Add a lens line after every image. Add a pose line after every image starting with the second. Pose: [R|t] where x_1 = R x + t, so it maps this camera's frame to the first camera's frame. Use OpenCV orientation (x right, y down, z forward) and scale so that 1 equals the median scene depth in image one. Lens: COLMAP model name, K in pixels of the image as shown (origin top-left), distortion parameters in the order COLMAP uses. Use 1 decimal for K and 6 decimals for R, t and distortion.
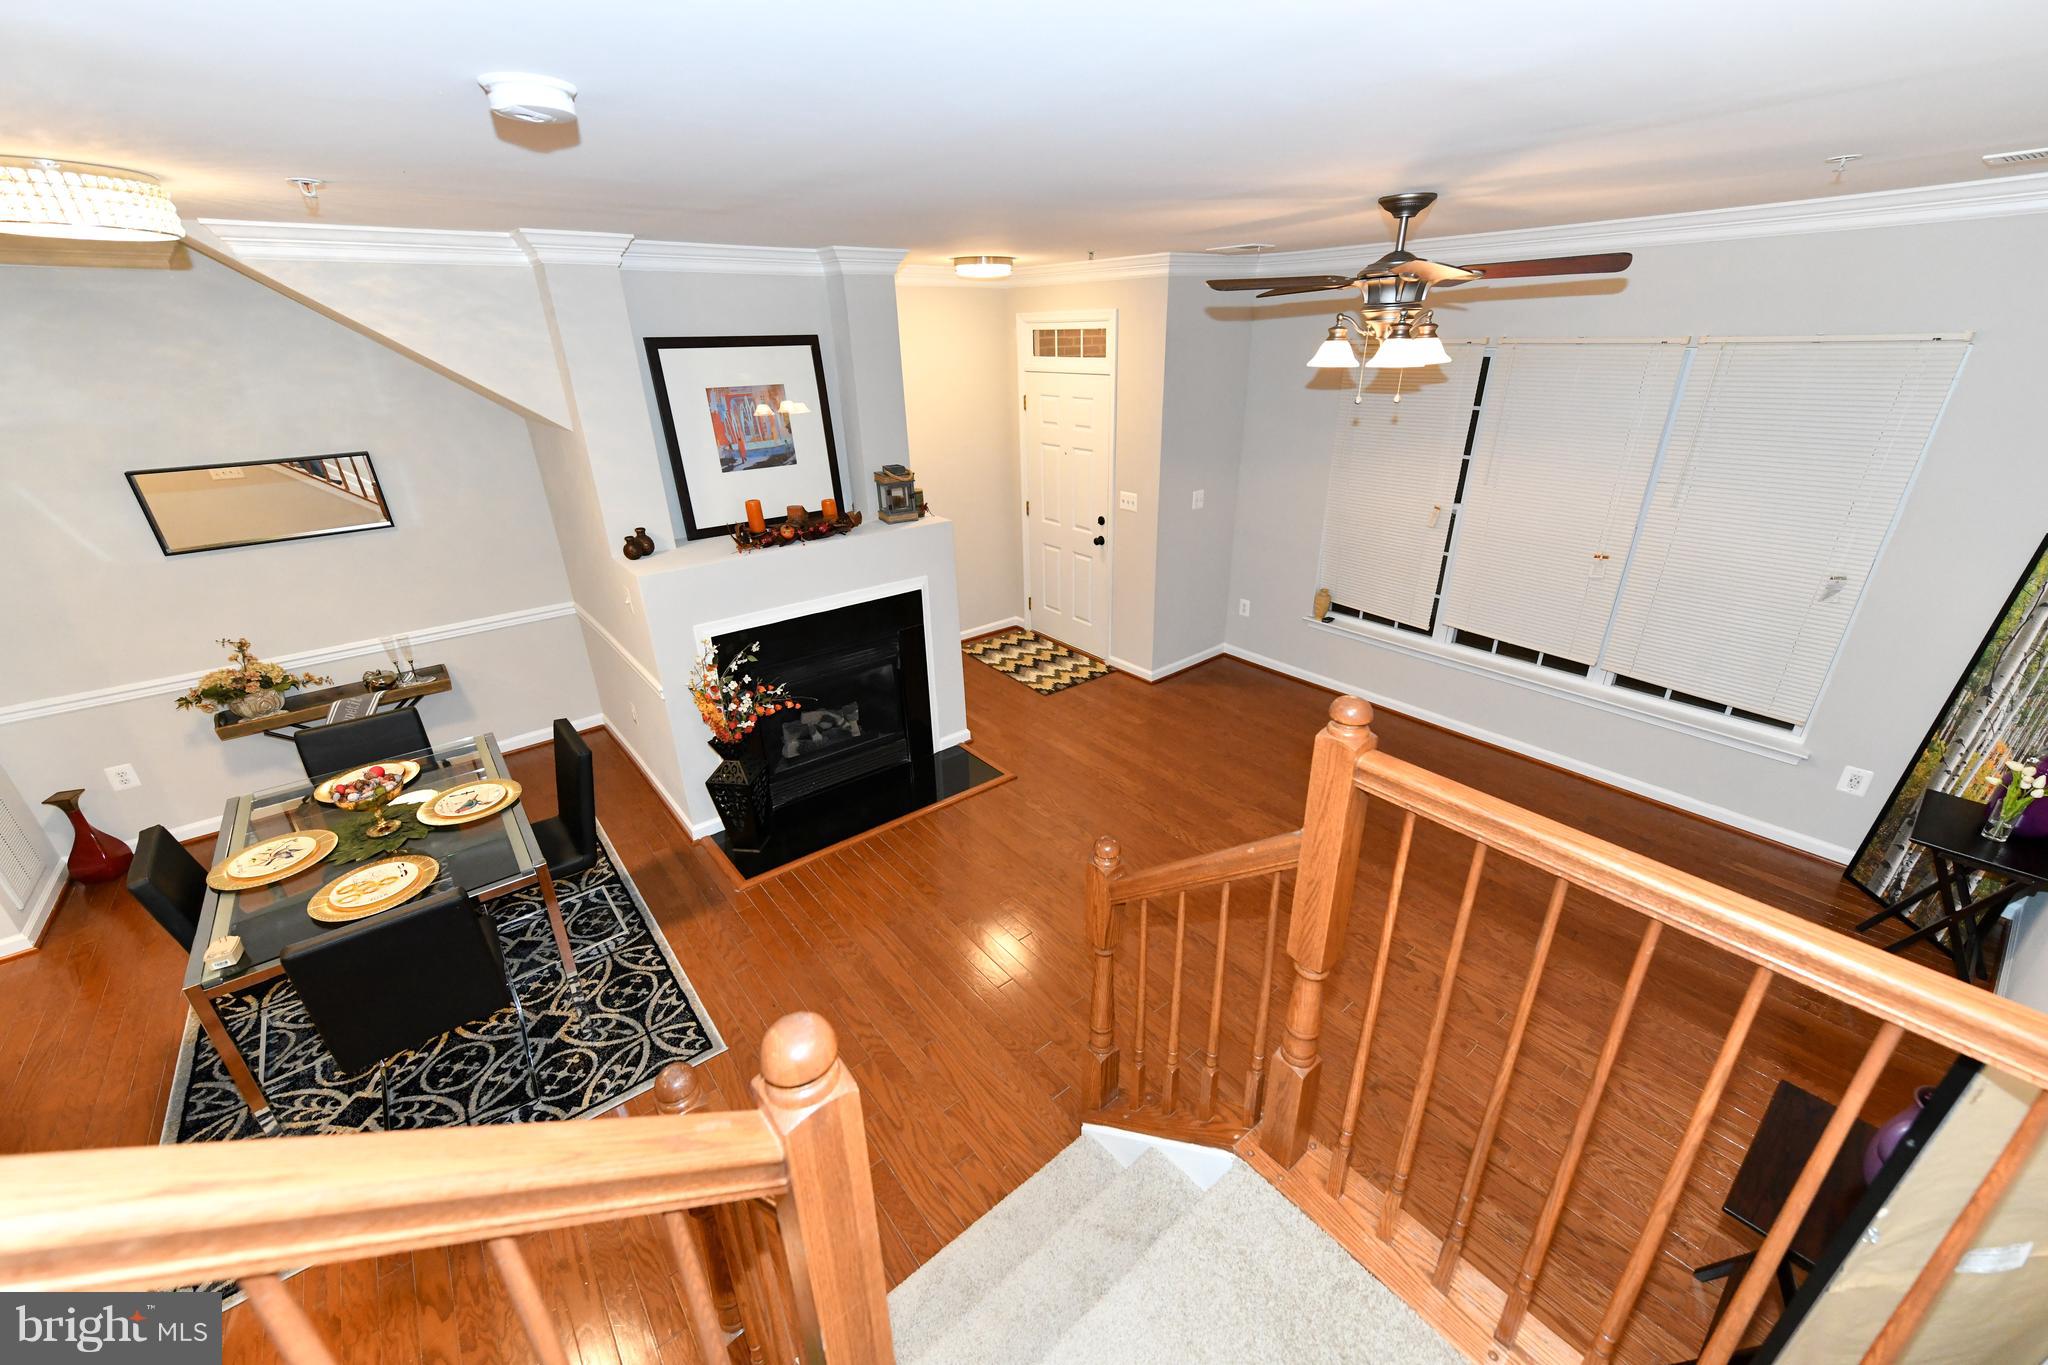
lens RADIAL K [[801.1, 0, 1026.3], [0, 801.1, 680.7], [0, 0, 1]] dist [0.017085, 0.000054]
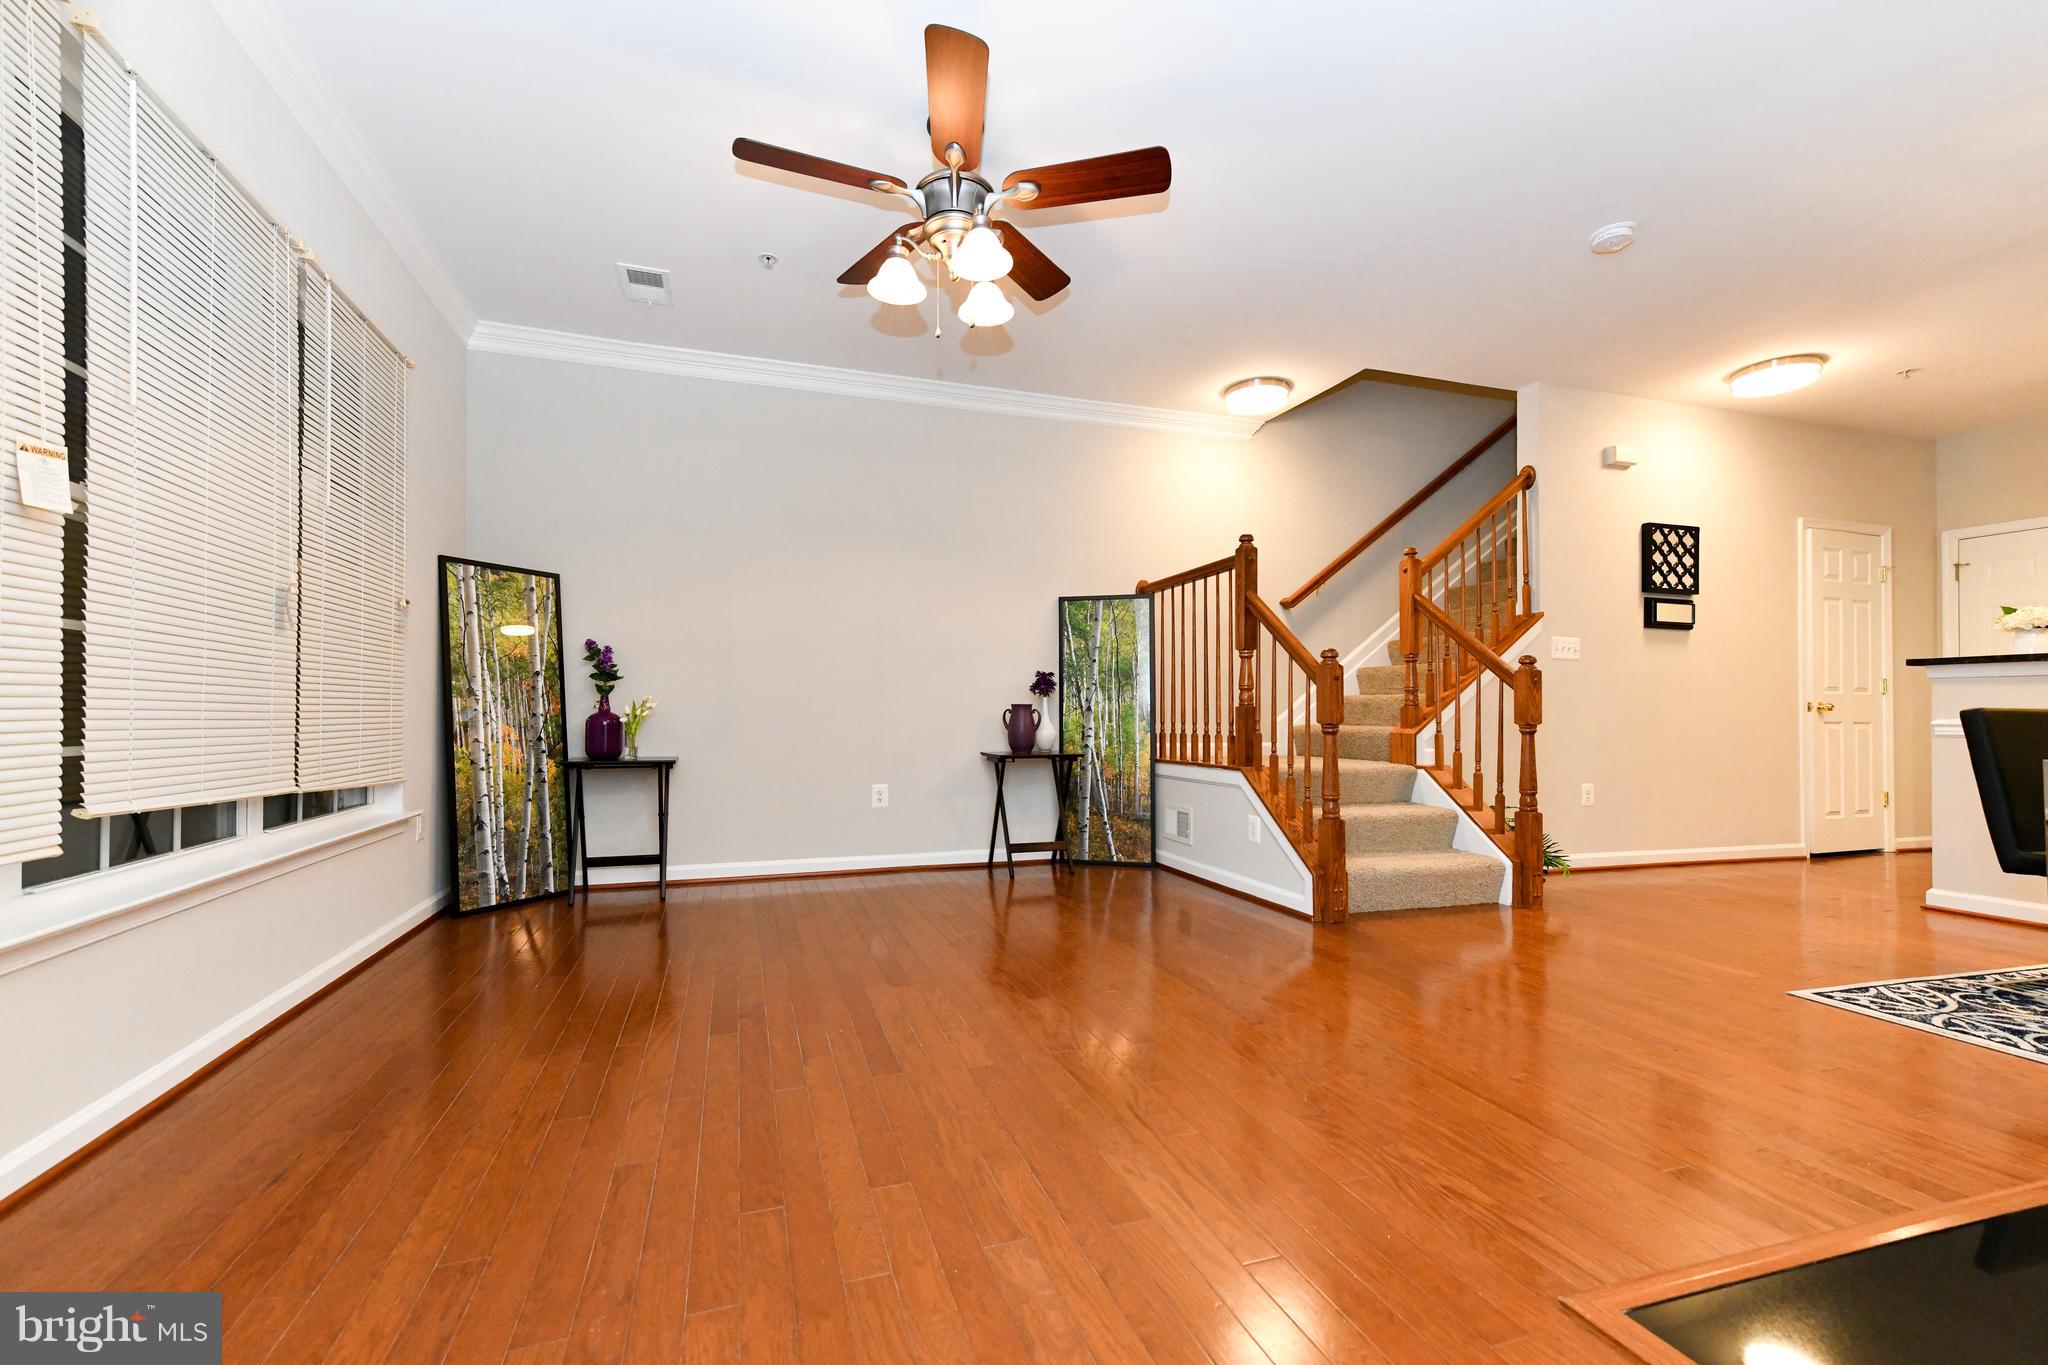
lens RADIAL K [[822.1, 0, 979.0], [0, 822.1, 715.0], [0, 0, 1]] dist [0.016060, -0.000019]
pose [[-0.926475, 0.014460, 0.376078, 0.070348], [0.163731, 0.915231, 0.368164, -0.217123], [-0.338874, 0.402670, -0.850306, 1.430368]]
